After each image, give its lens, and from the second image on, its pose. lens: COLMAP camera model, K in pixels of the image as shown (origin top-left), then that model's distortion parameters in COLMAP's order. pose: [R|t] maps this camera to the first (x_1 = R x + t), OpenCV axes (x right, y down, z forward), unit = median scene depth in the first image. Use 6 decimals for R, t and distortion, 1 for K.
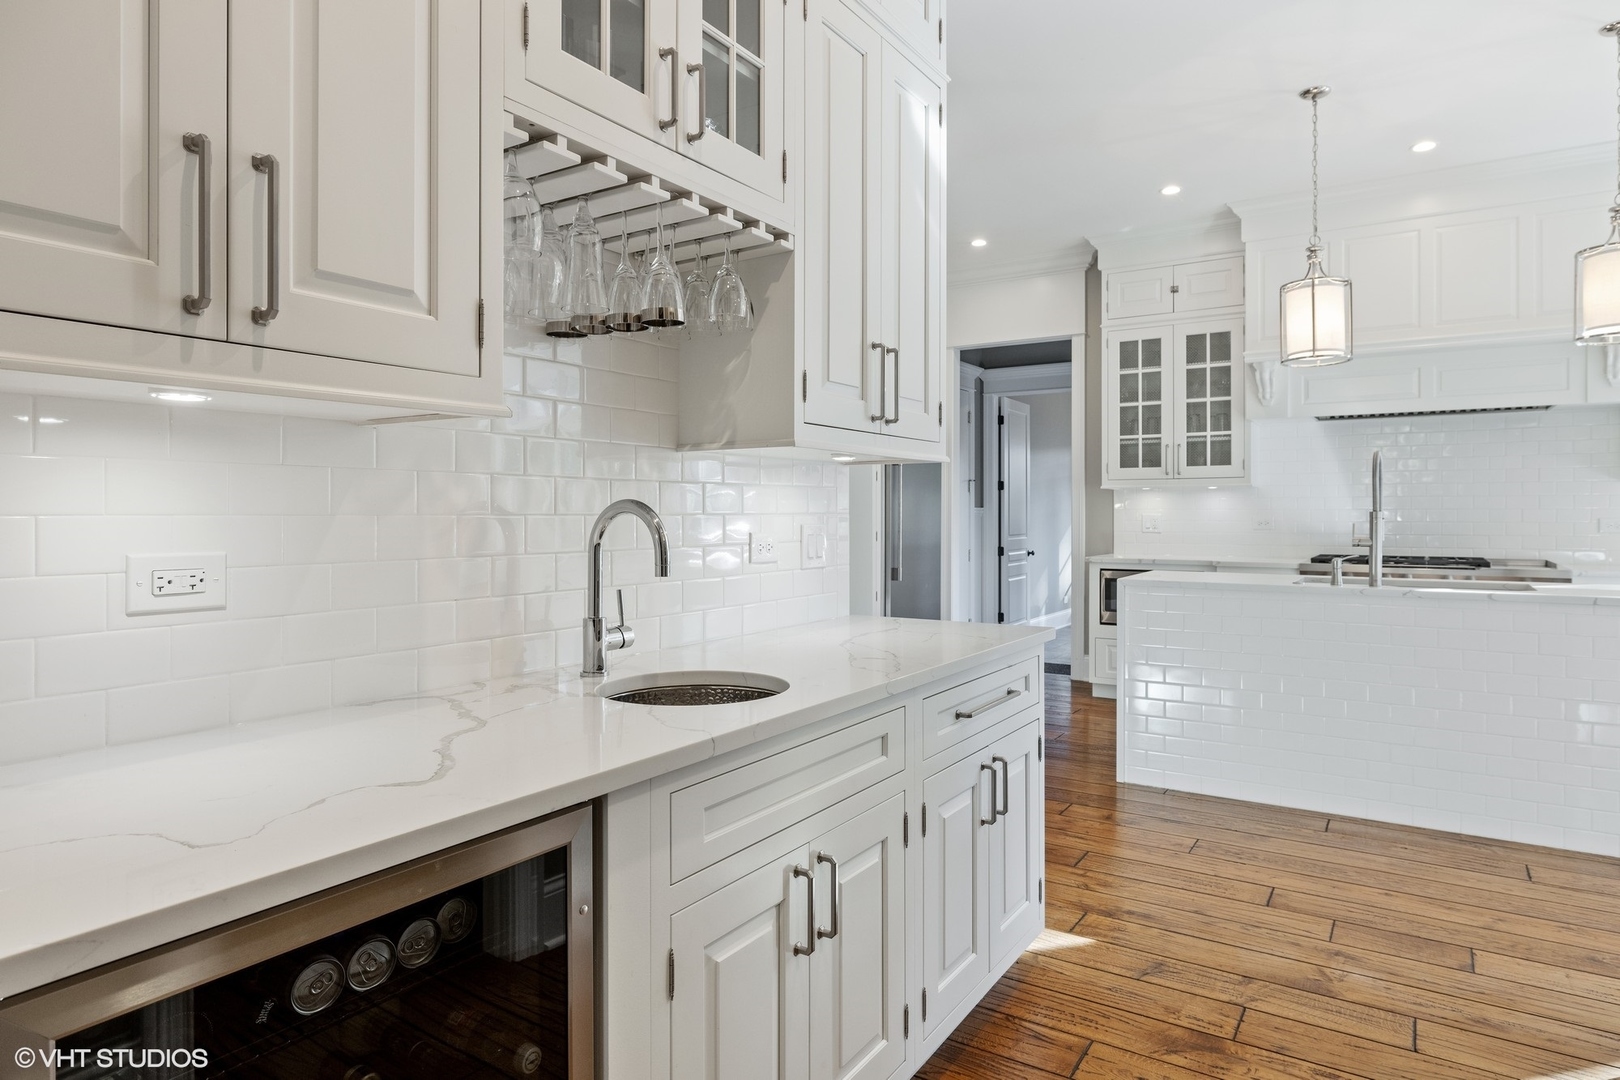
lens RADIAL K [[948.2, 0, 812.1], [0, 948.2, 524.4], [0, 0, 1]] dist [-0.004559, 0.000588]
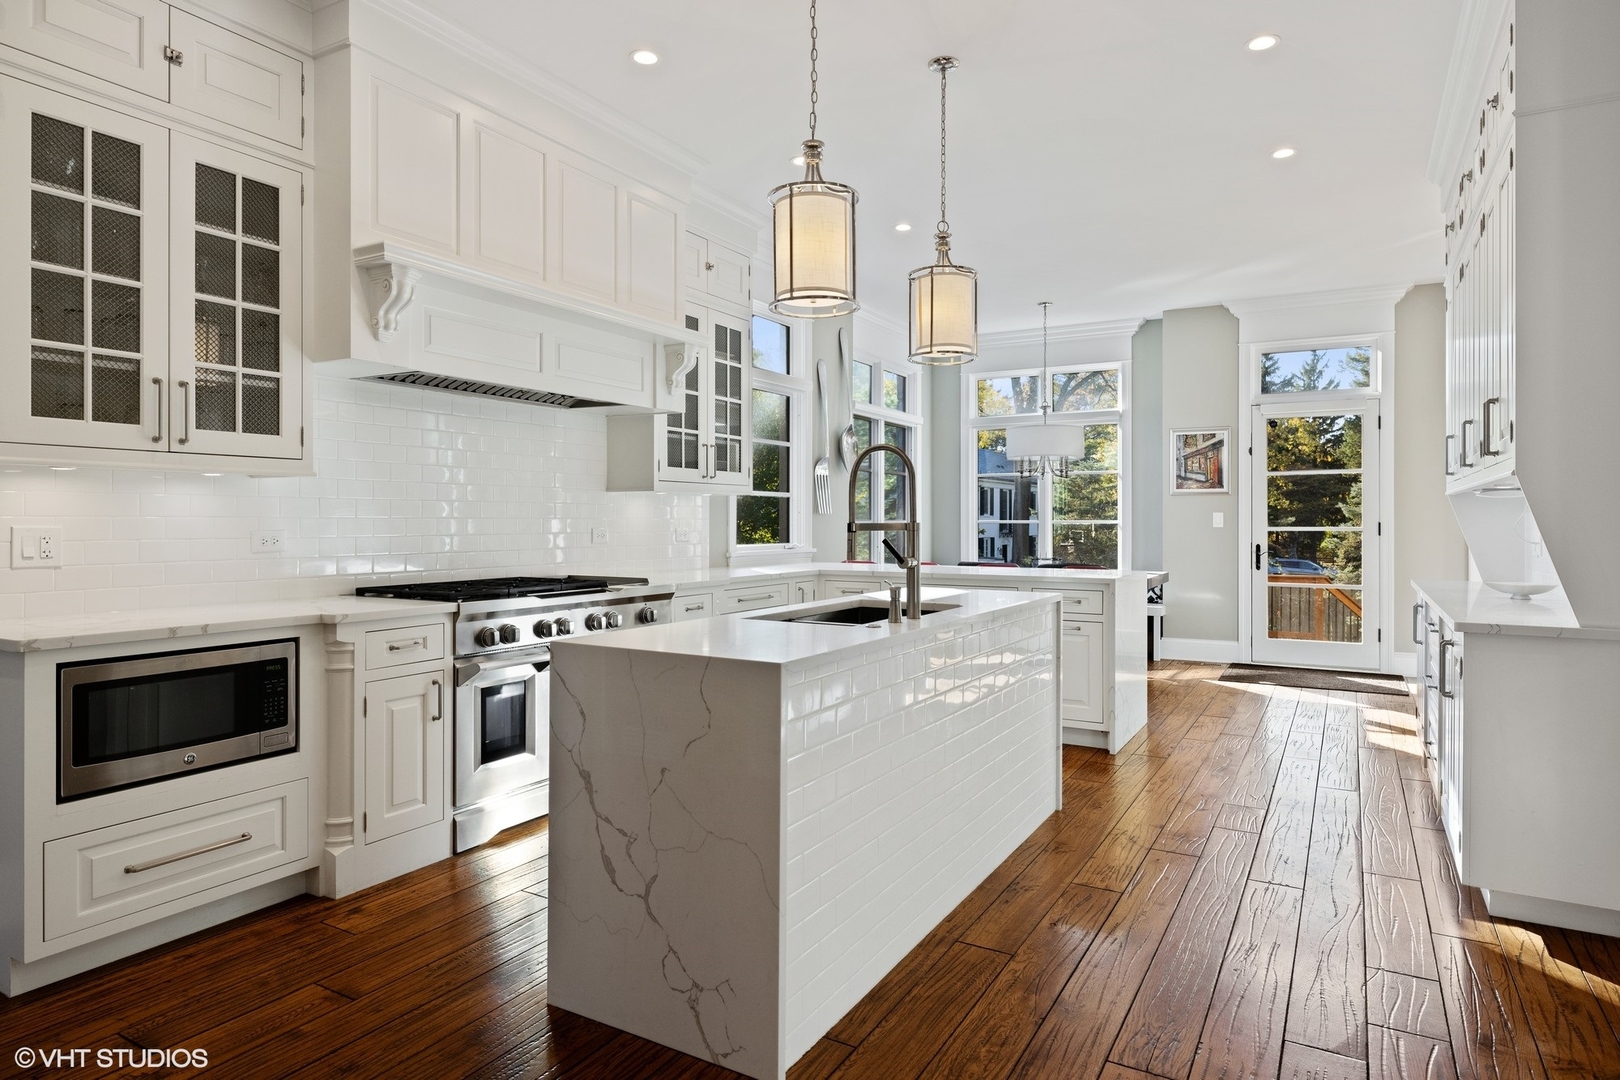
lens RADIAL K [[936.5, 0, 811.0], [0, 936.5, 518.1], [0, 0, 1]] dist [0.012409, -0.003324]
pose [[-0.048245, 0.006302, 0.998816, -0.108151], [0.013989, 0.999886, -0.005633, -0.007659], [-0.998738, 0.013701, -0.048328, 0.706404]]
